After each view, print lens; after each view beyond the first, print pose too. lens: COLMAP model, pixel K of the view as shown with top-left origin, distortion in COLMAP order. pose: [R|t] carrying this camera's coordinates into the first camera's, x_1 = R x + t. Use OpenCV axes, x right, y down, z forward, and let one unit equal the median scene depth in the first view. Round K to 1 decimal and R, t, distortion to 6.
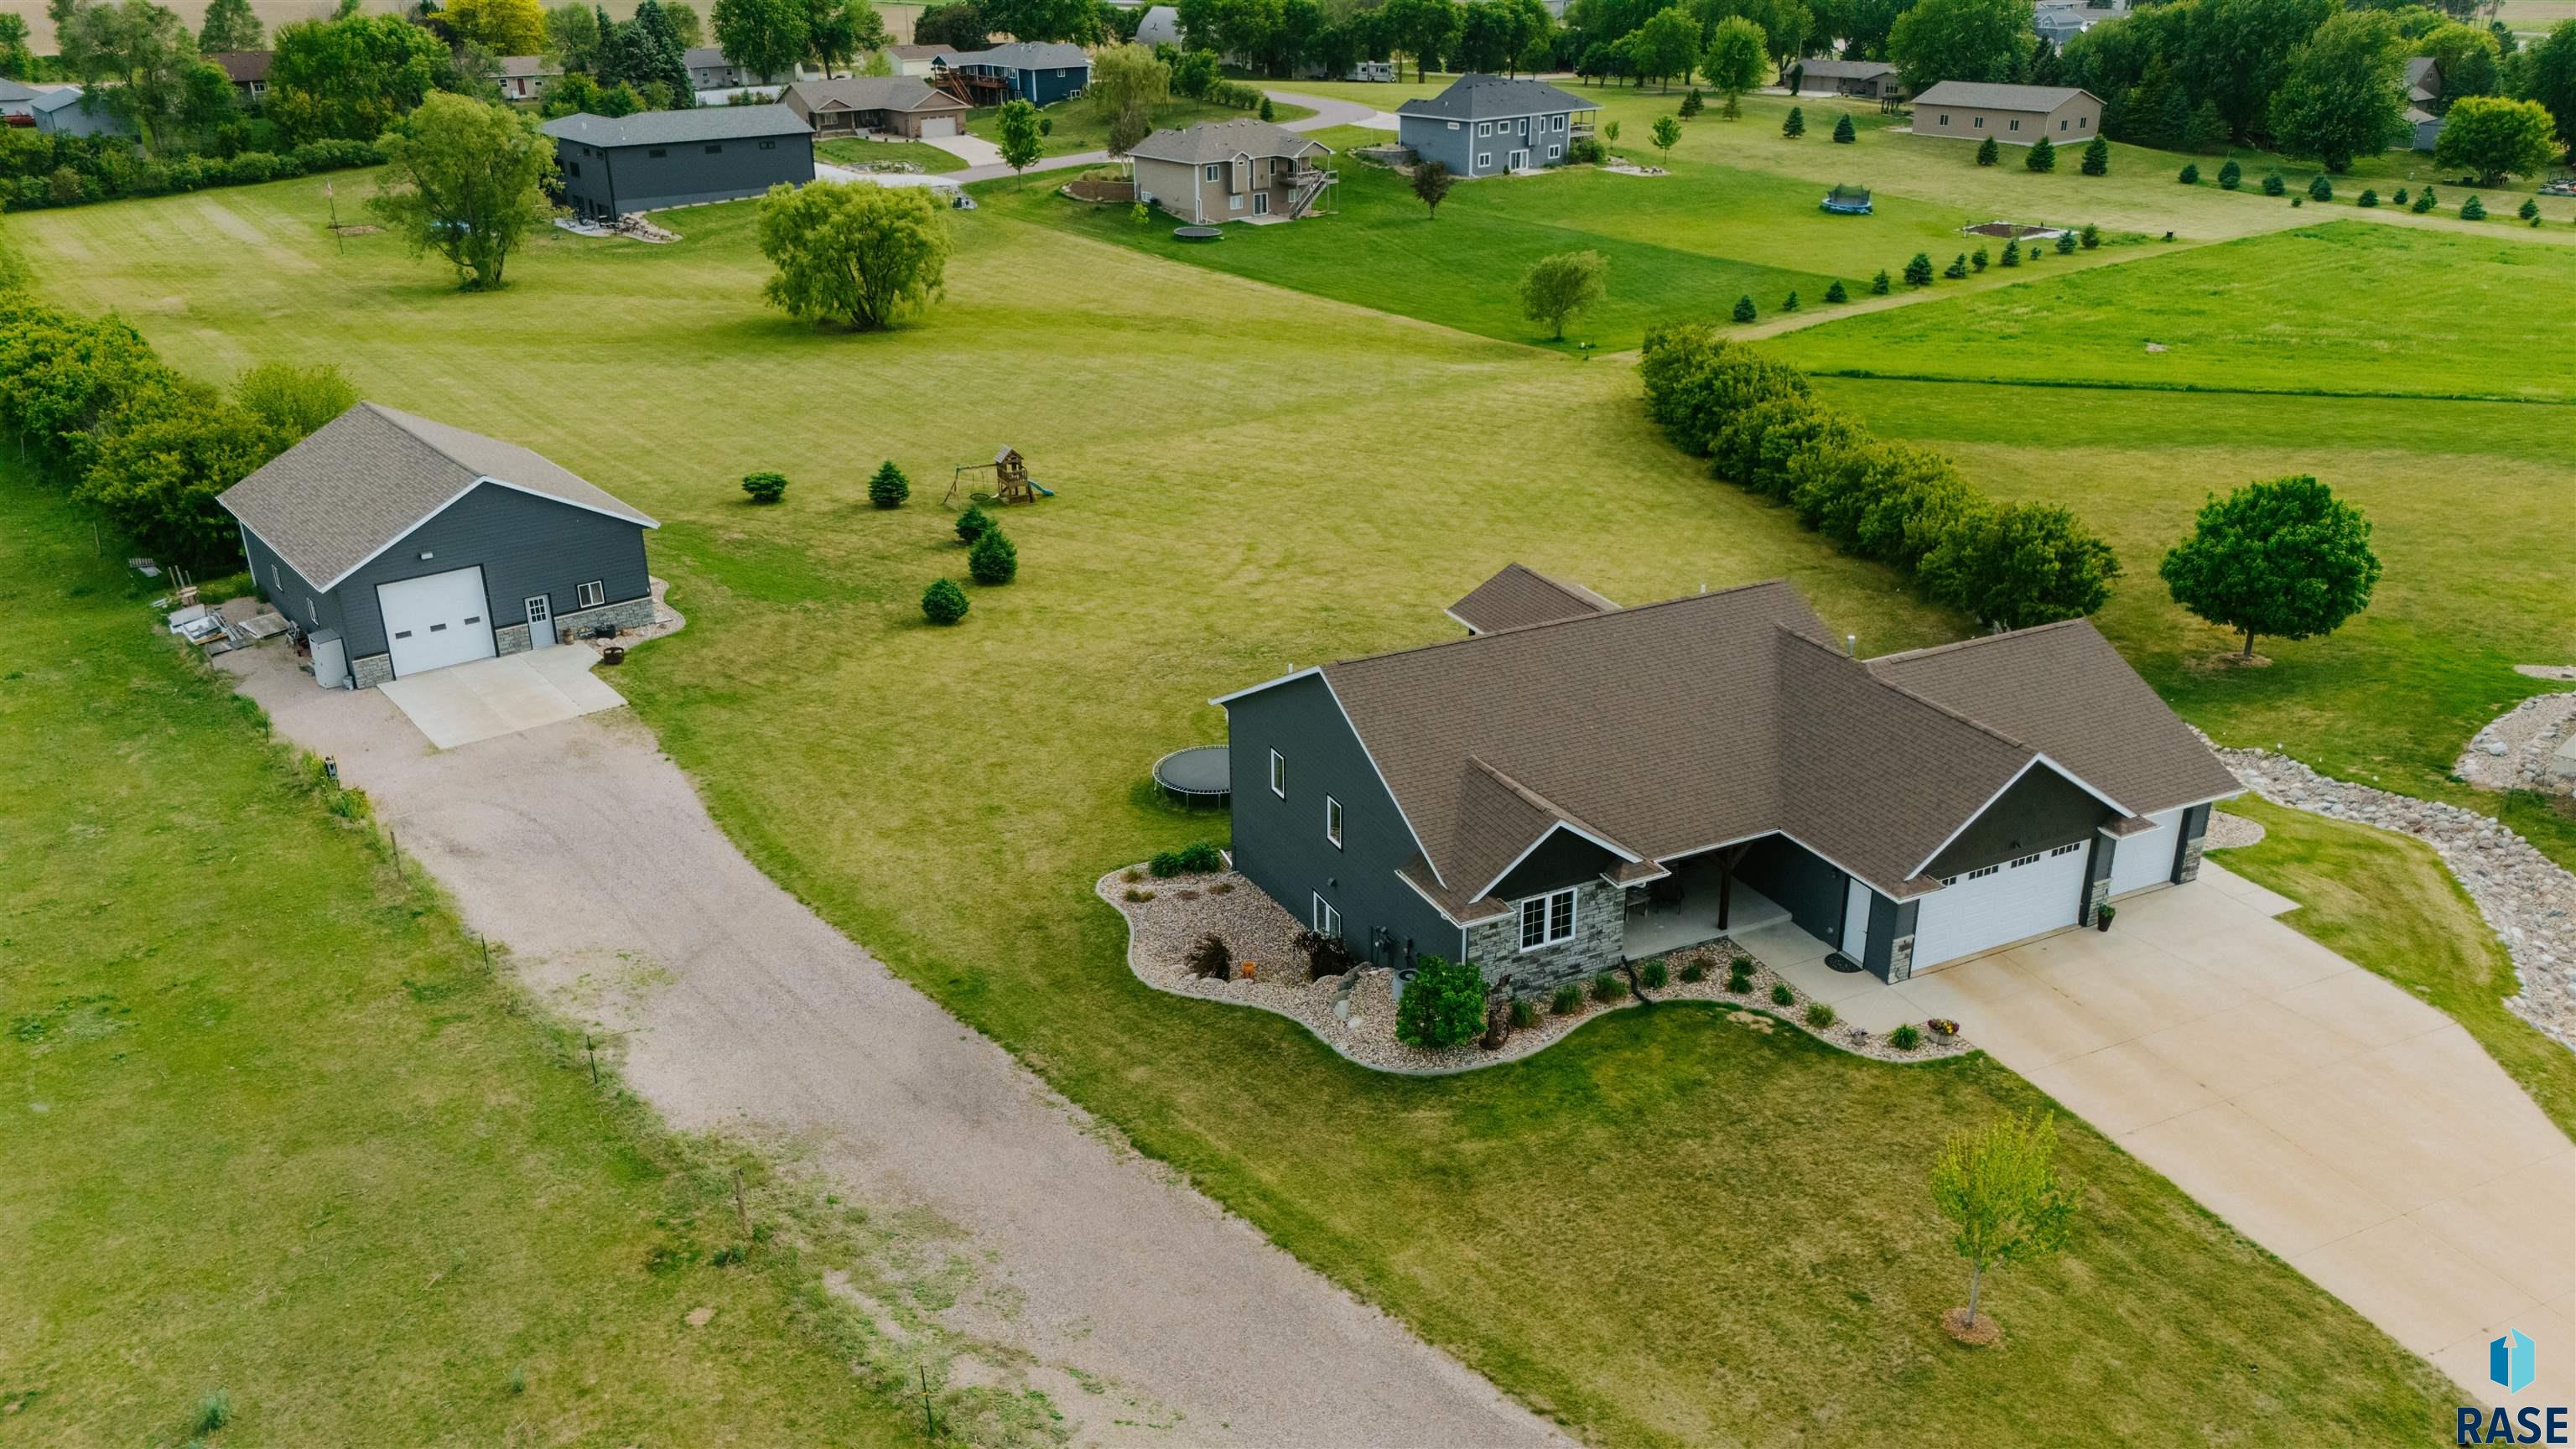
lens RADIAL K [[1911.1, 0, 1288.0], [0, 1911.1, 724.5], [0, 0, 1]] dist [0.075898, -0.072267]
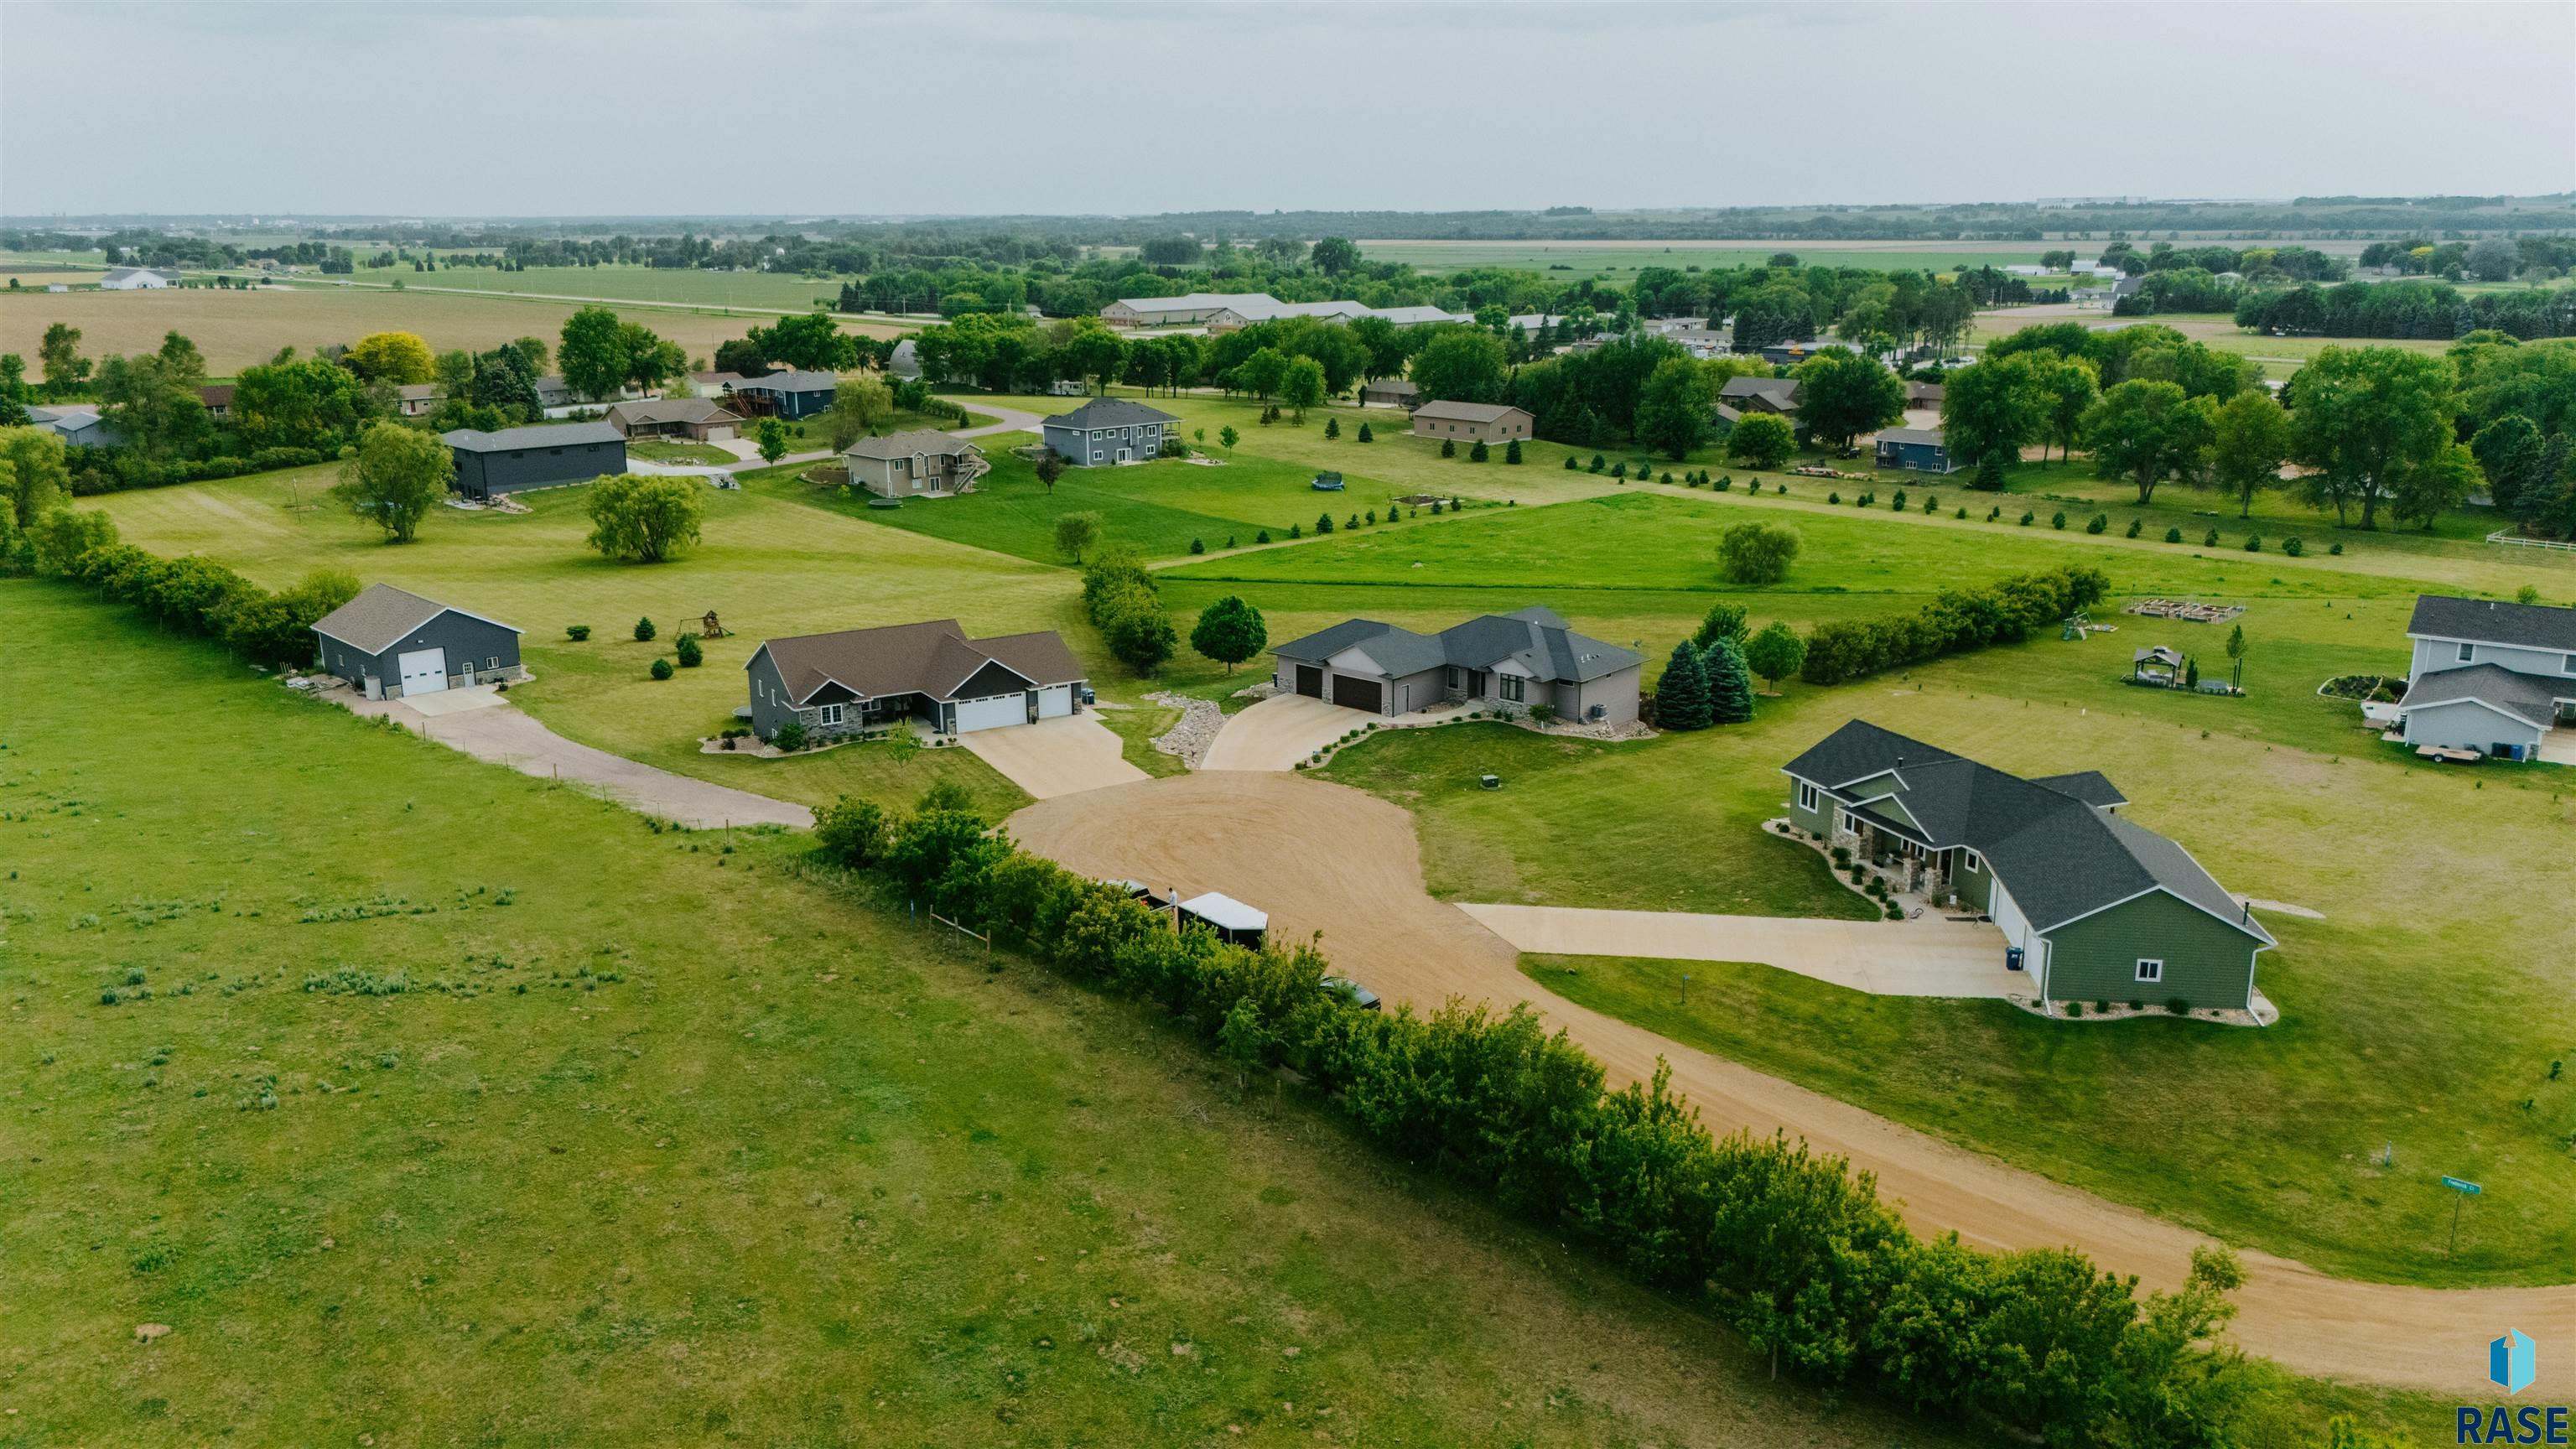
lens RADIAL K [[1911.1, 0, 1288.0], [0, 1911.1, 724.5], [0, 0, 1]] dist [0.075898, -0.072267]
pose [[0.996731, -0.018585, 0.078622, 0.139906], [0.029209, 0.990248, -0.136221, 0.125454], [-0.075323, 0.138072, 0.987554, -0.469382]]
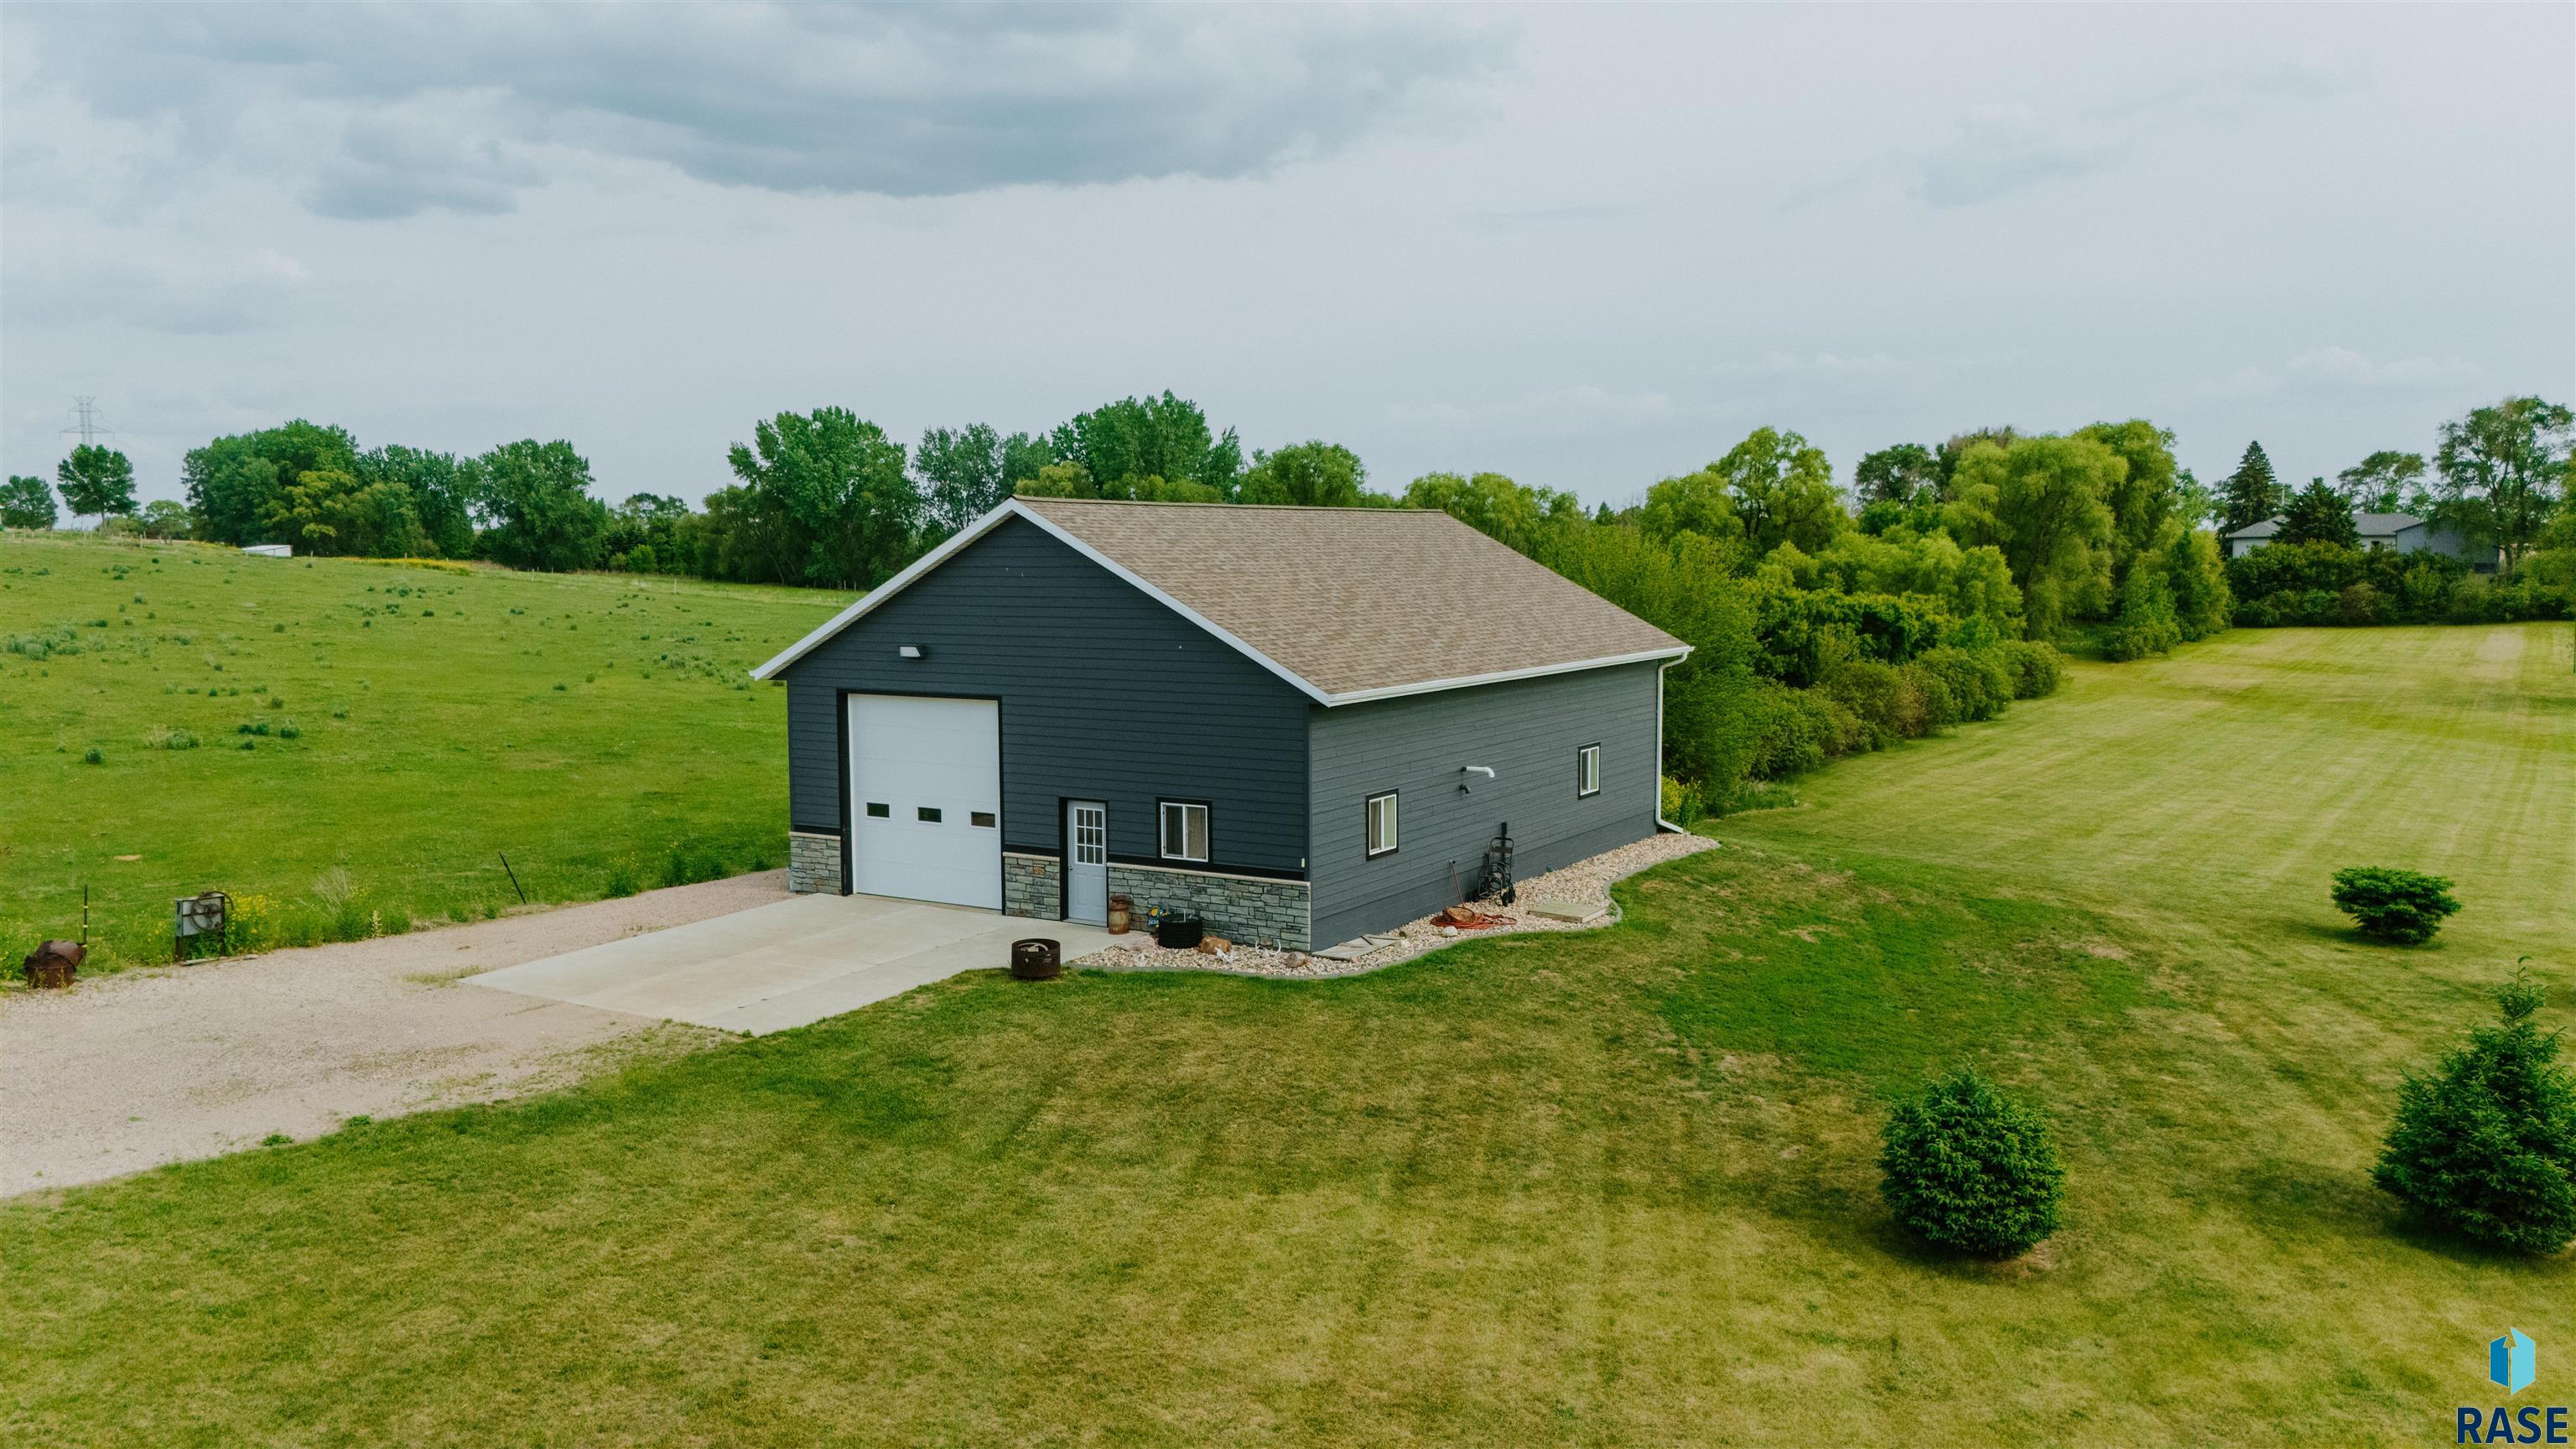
lens RADIAL K [[1911.1, 0, 1288.0], [0, 1911.1, 724.5], [0, 0, 1]] dist [0.075898, -0.072267]
pose [[0.334263, 0.097762, -0.937396, 0.009569], [-0.365169, 0.930350, -0.033187, -0.032018], [0.868861, 0.353401, 0.346681, 0.333487]]
